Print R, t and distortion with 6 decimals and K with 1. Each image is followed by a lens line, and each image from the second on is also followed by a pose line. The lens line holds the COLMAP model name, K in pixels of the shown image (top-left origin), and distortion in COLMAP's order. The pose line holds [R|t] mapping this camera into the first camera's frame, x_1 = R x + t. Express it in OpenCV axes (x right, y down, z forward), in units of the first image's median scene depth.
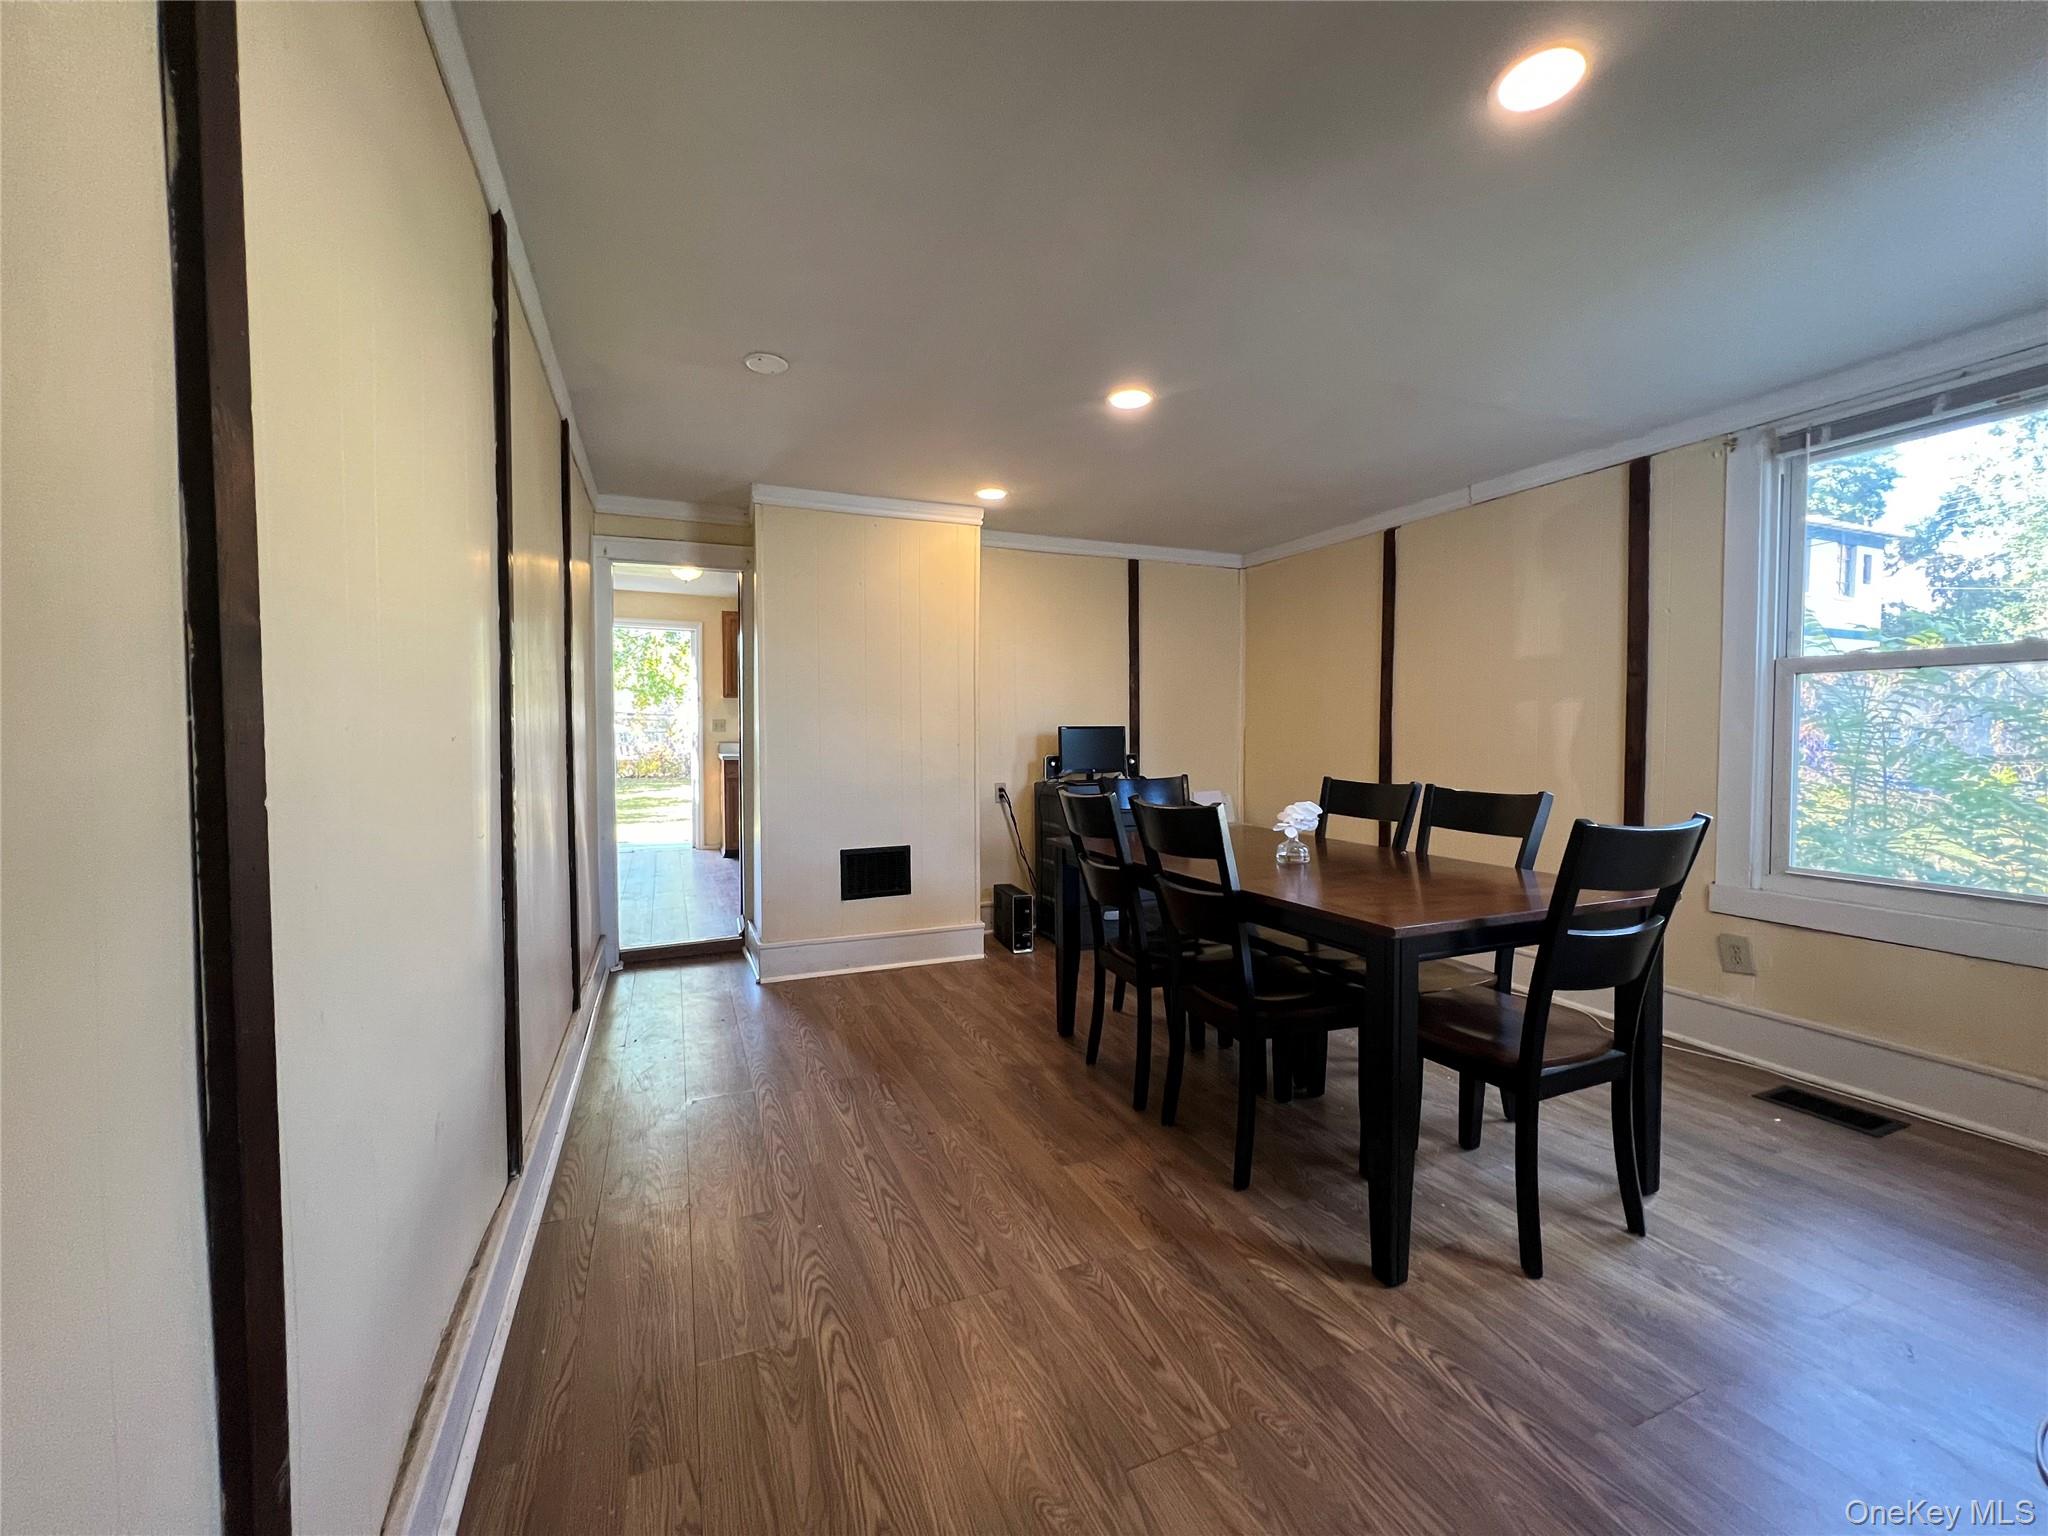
lens RADIAL K [[820.1, 0, 1019.0], [0, 820.1, 762.7], [0, 0, 1]] dist [-0.001535, 0.000143]
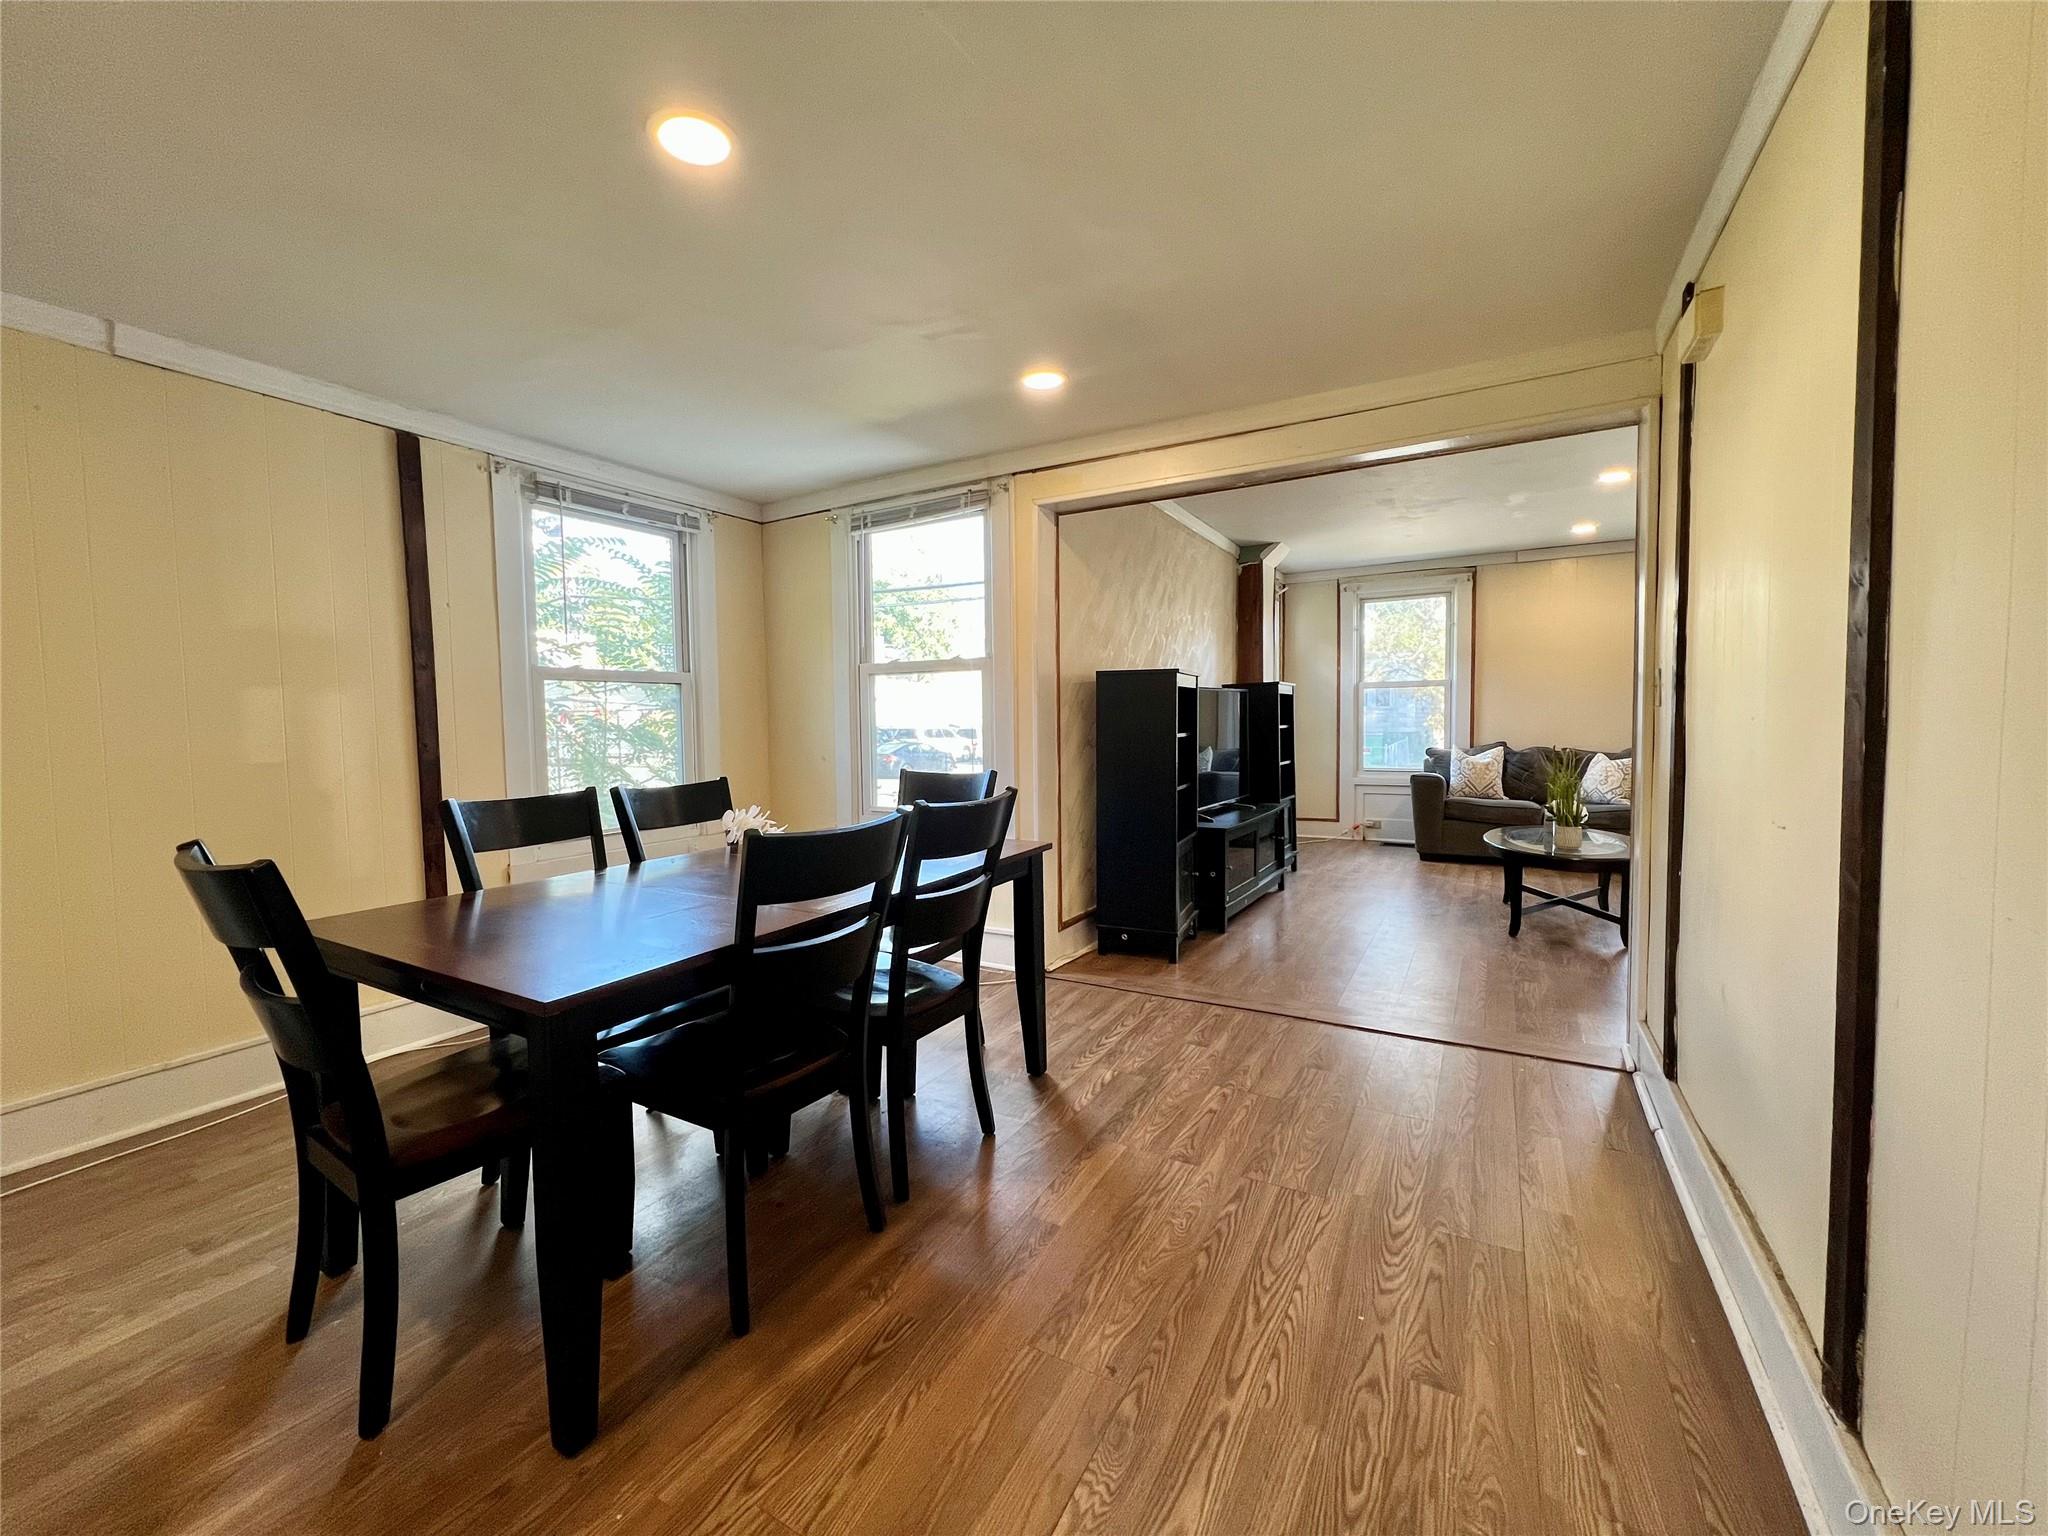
lens RADIAL K [[820.1, 0, 1019.0], [0, 820.1, 762.7], [0, 0, 1]] dist [-0.001535, 0.000143]
pose [[-0.605043, -0.033013, 0.795508, -0.633181], [0.042394, 0.996387, 0.073594, -0.062316], [-0.795063, 0.078252, -0.601457, 1.626405]]
